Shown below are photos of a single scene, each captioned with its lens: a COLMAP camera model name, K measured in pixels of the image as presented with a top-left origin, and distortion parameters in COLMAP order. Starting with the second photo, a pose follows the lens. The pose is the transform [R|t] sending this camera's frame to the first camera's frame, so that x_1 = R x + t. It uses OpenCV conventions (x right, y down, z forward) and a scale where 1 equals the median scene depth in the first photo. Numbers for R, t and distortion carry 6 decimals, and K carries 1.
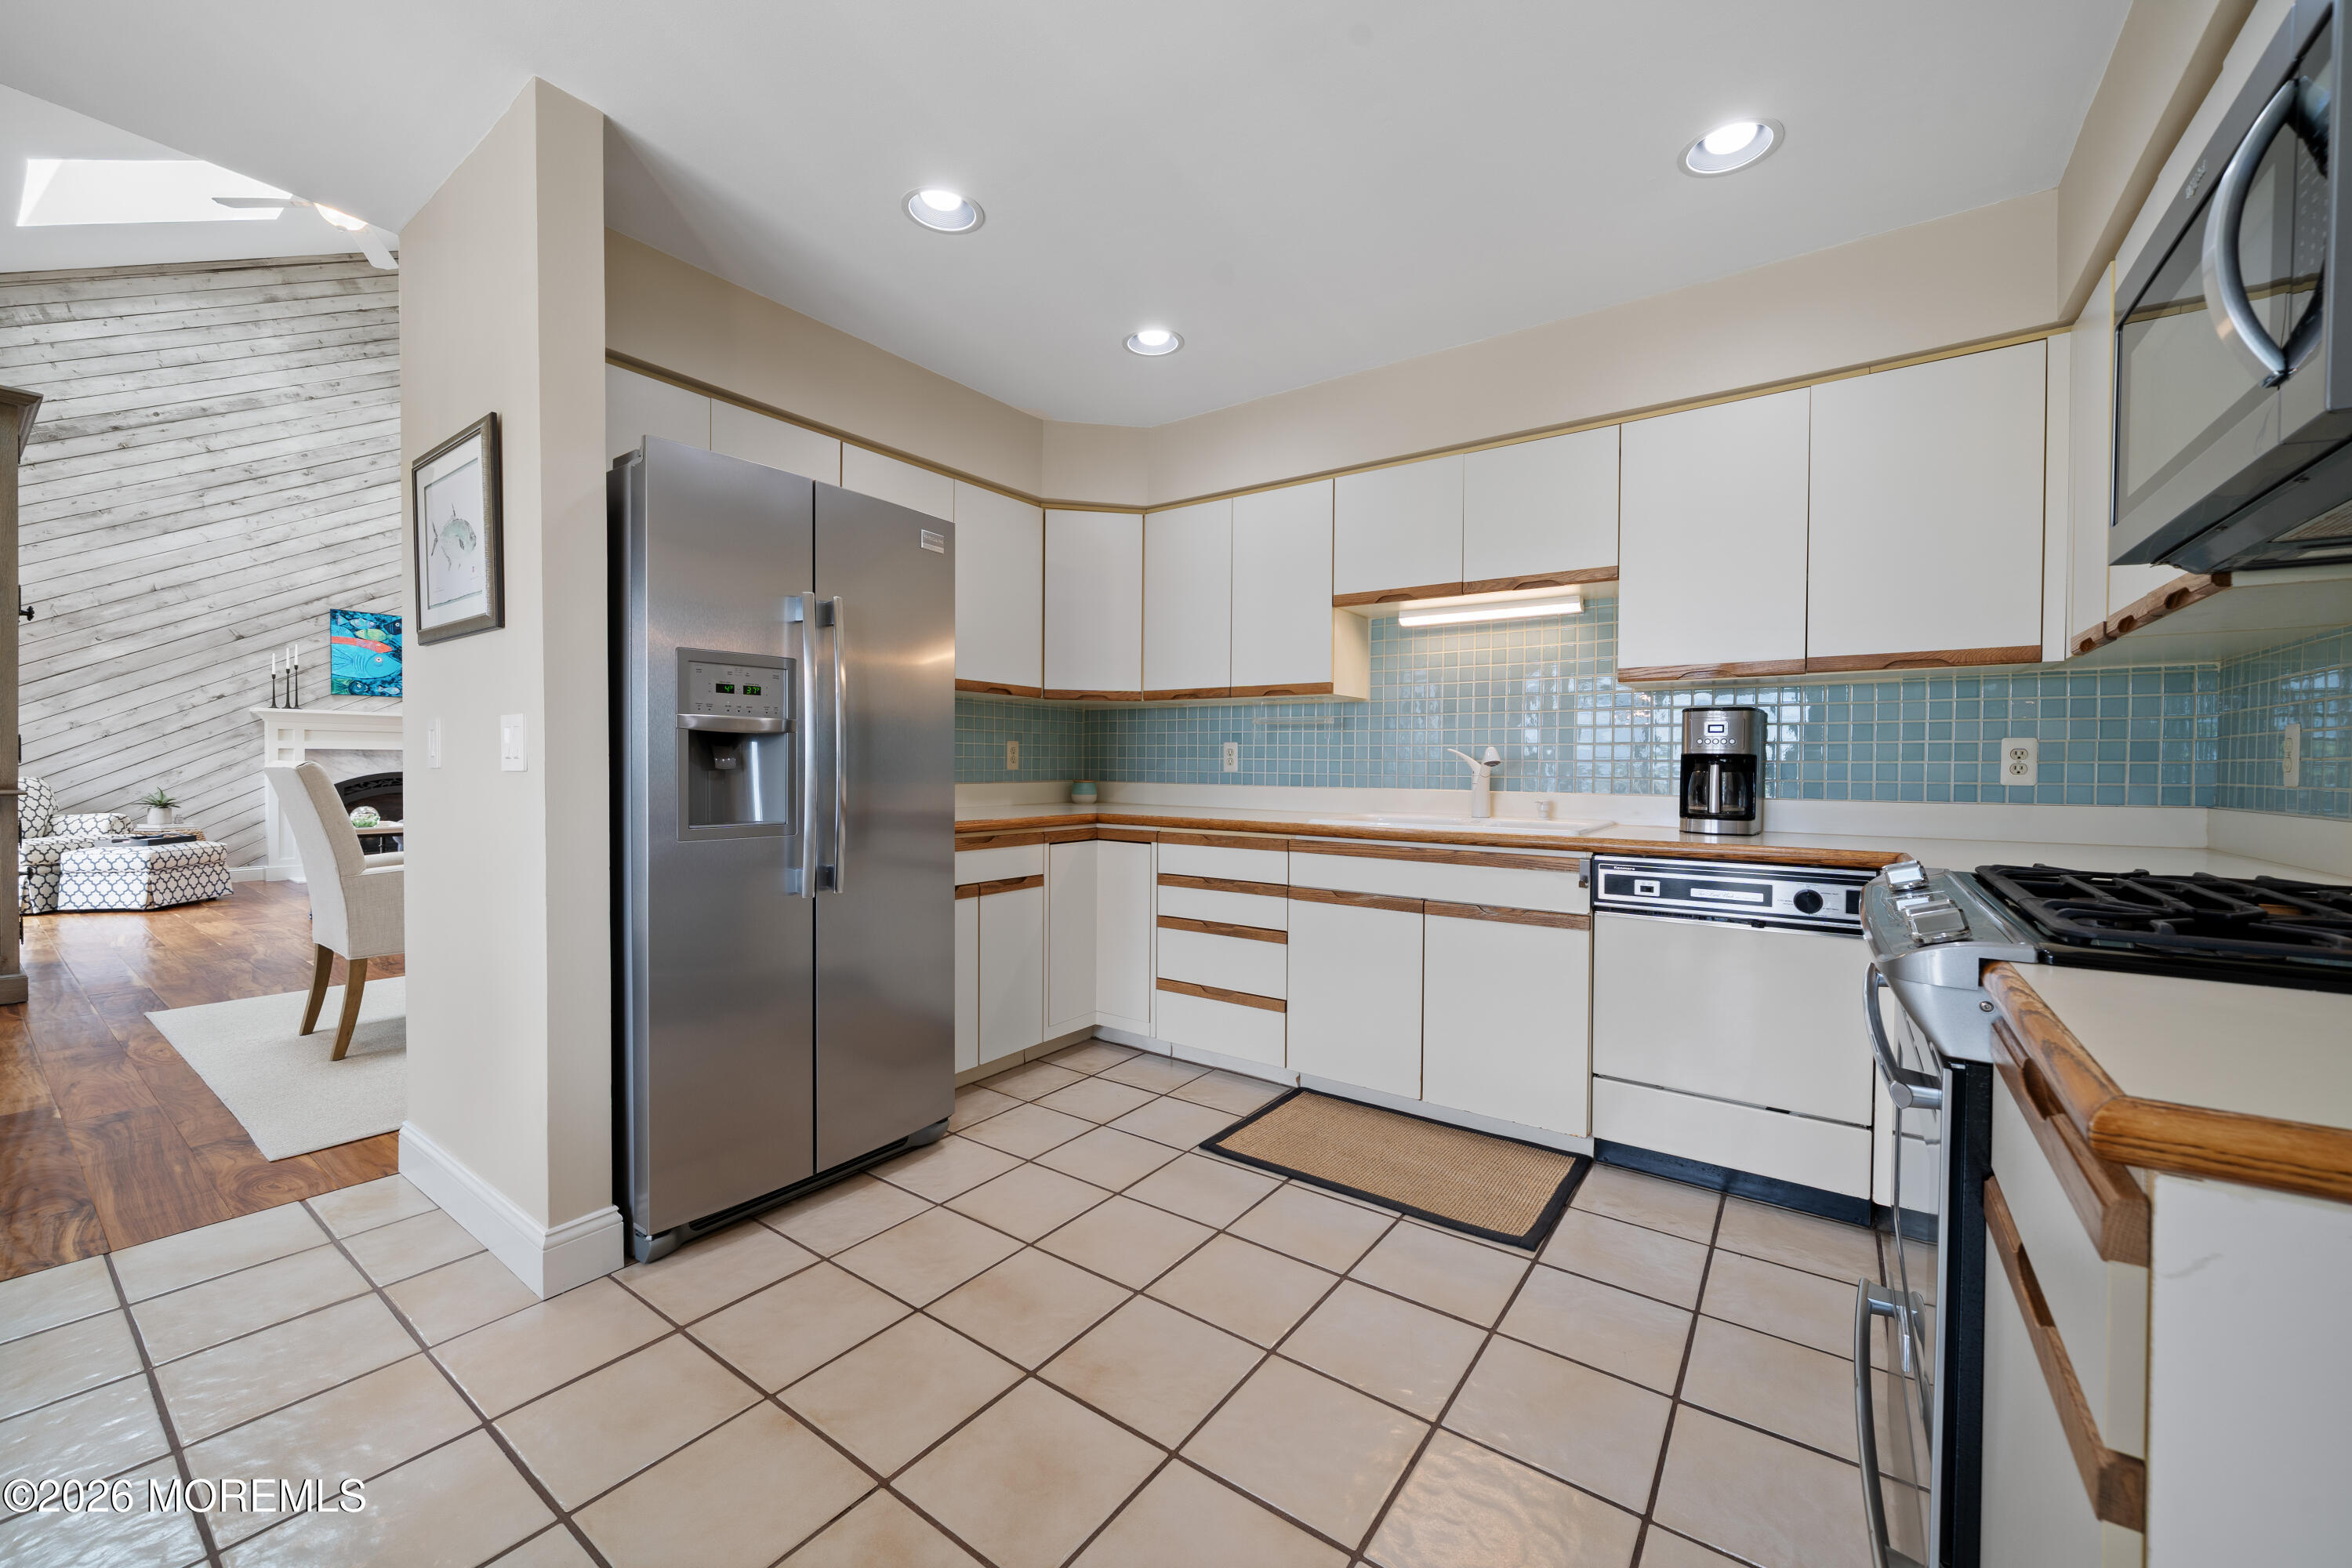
lens RADIAL K [[904.5, 0, 1169.8], [0, 904.5, 771.2], [0, 0, 1]] dist [-0.007254, 0.000927]
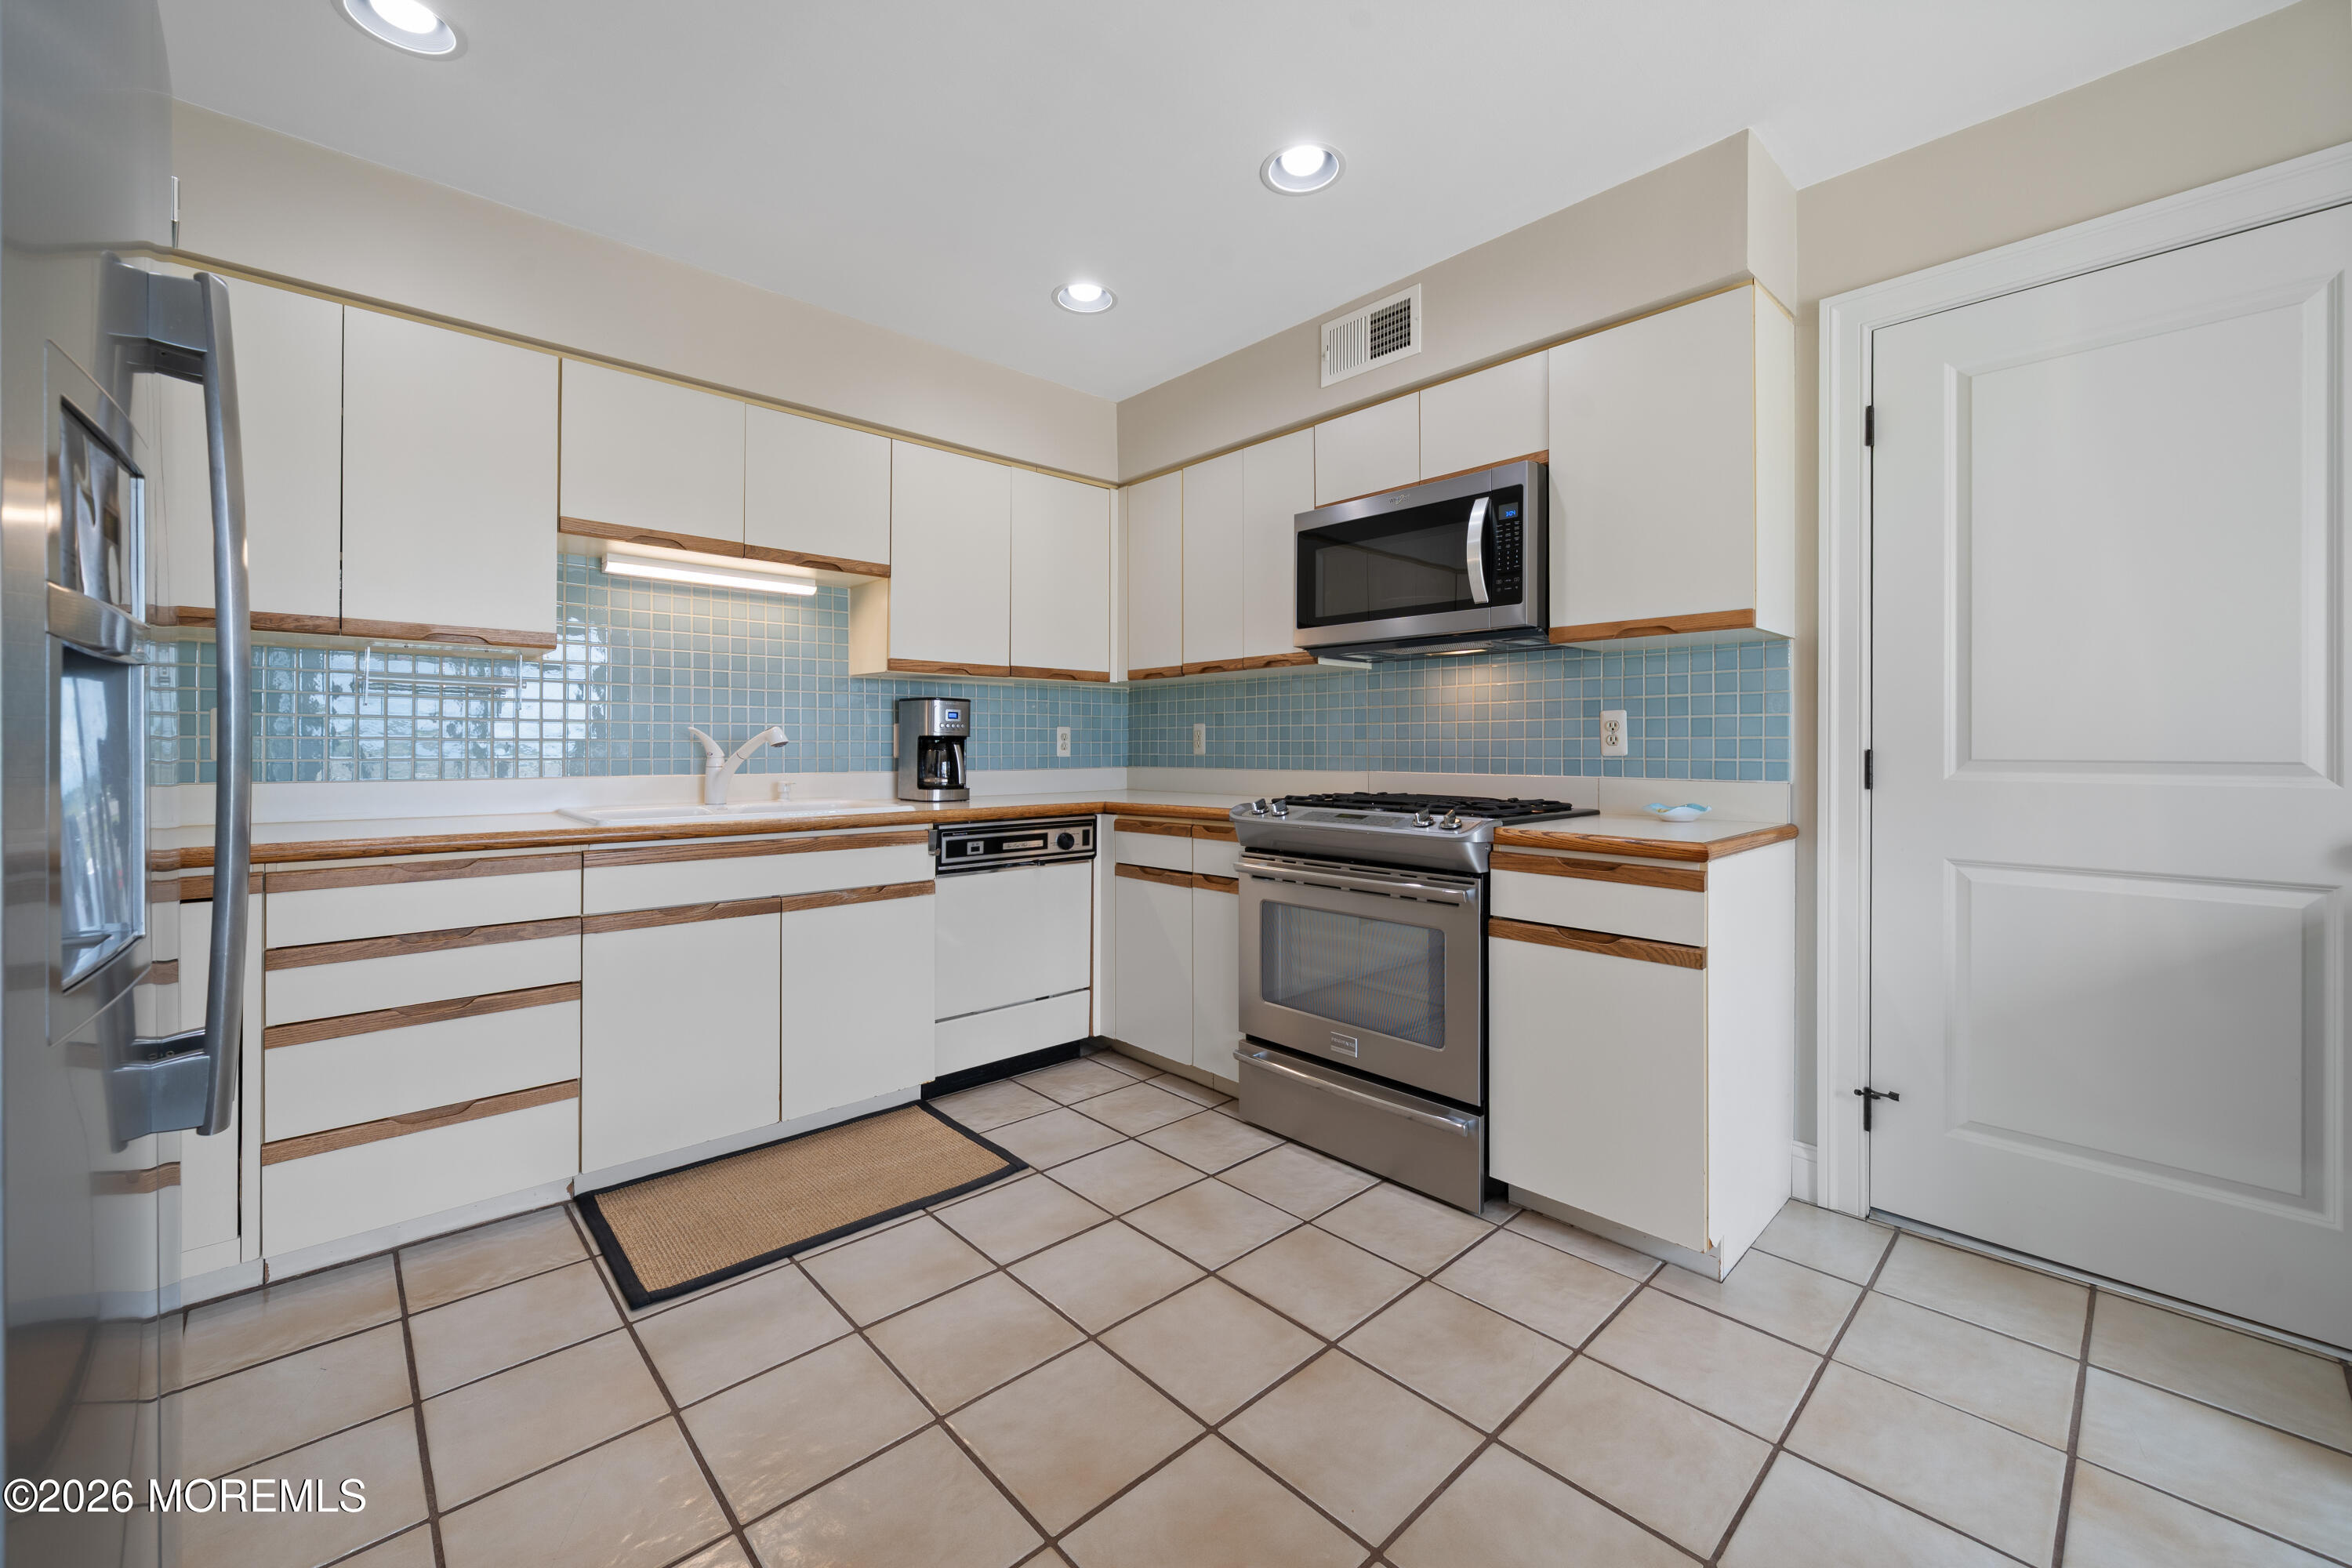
lens RADIAL K [[904.5, 0, 1185.7], [0, 904.5, 741.5], [0, 0, 1]] dist [-0.007254, 0.000927]
pose [[0.196443, -0.000456, 0.980515, -0.569106], [0.009513, 0.999954, -0.001440, -0.007153], [-0.980469, 0.009610, 0.196439, 0.470357]]
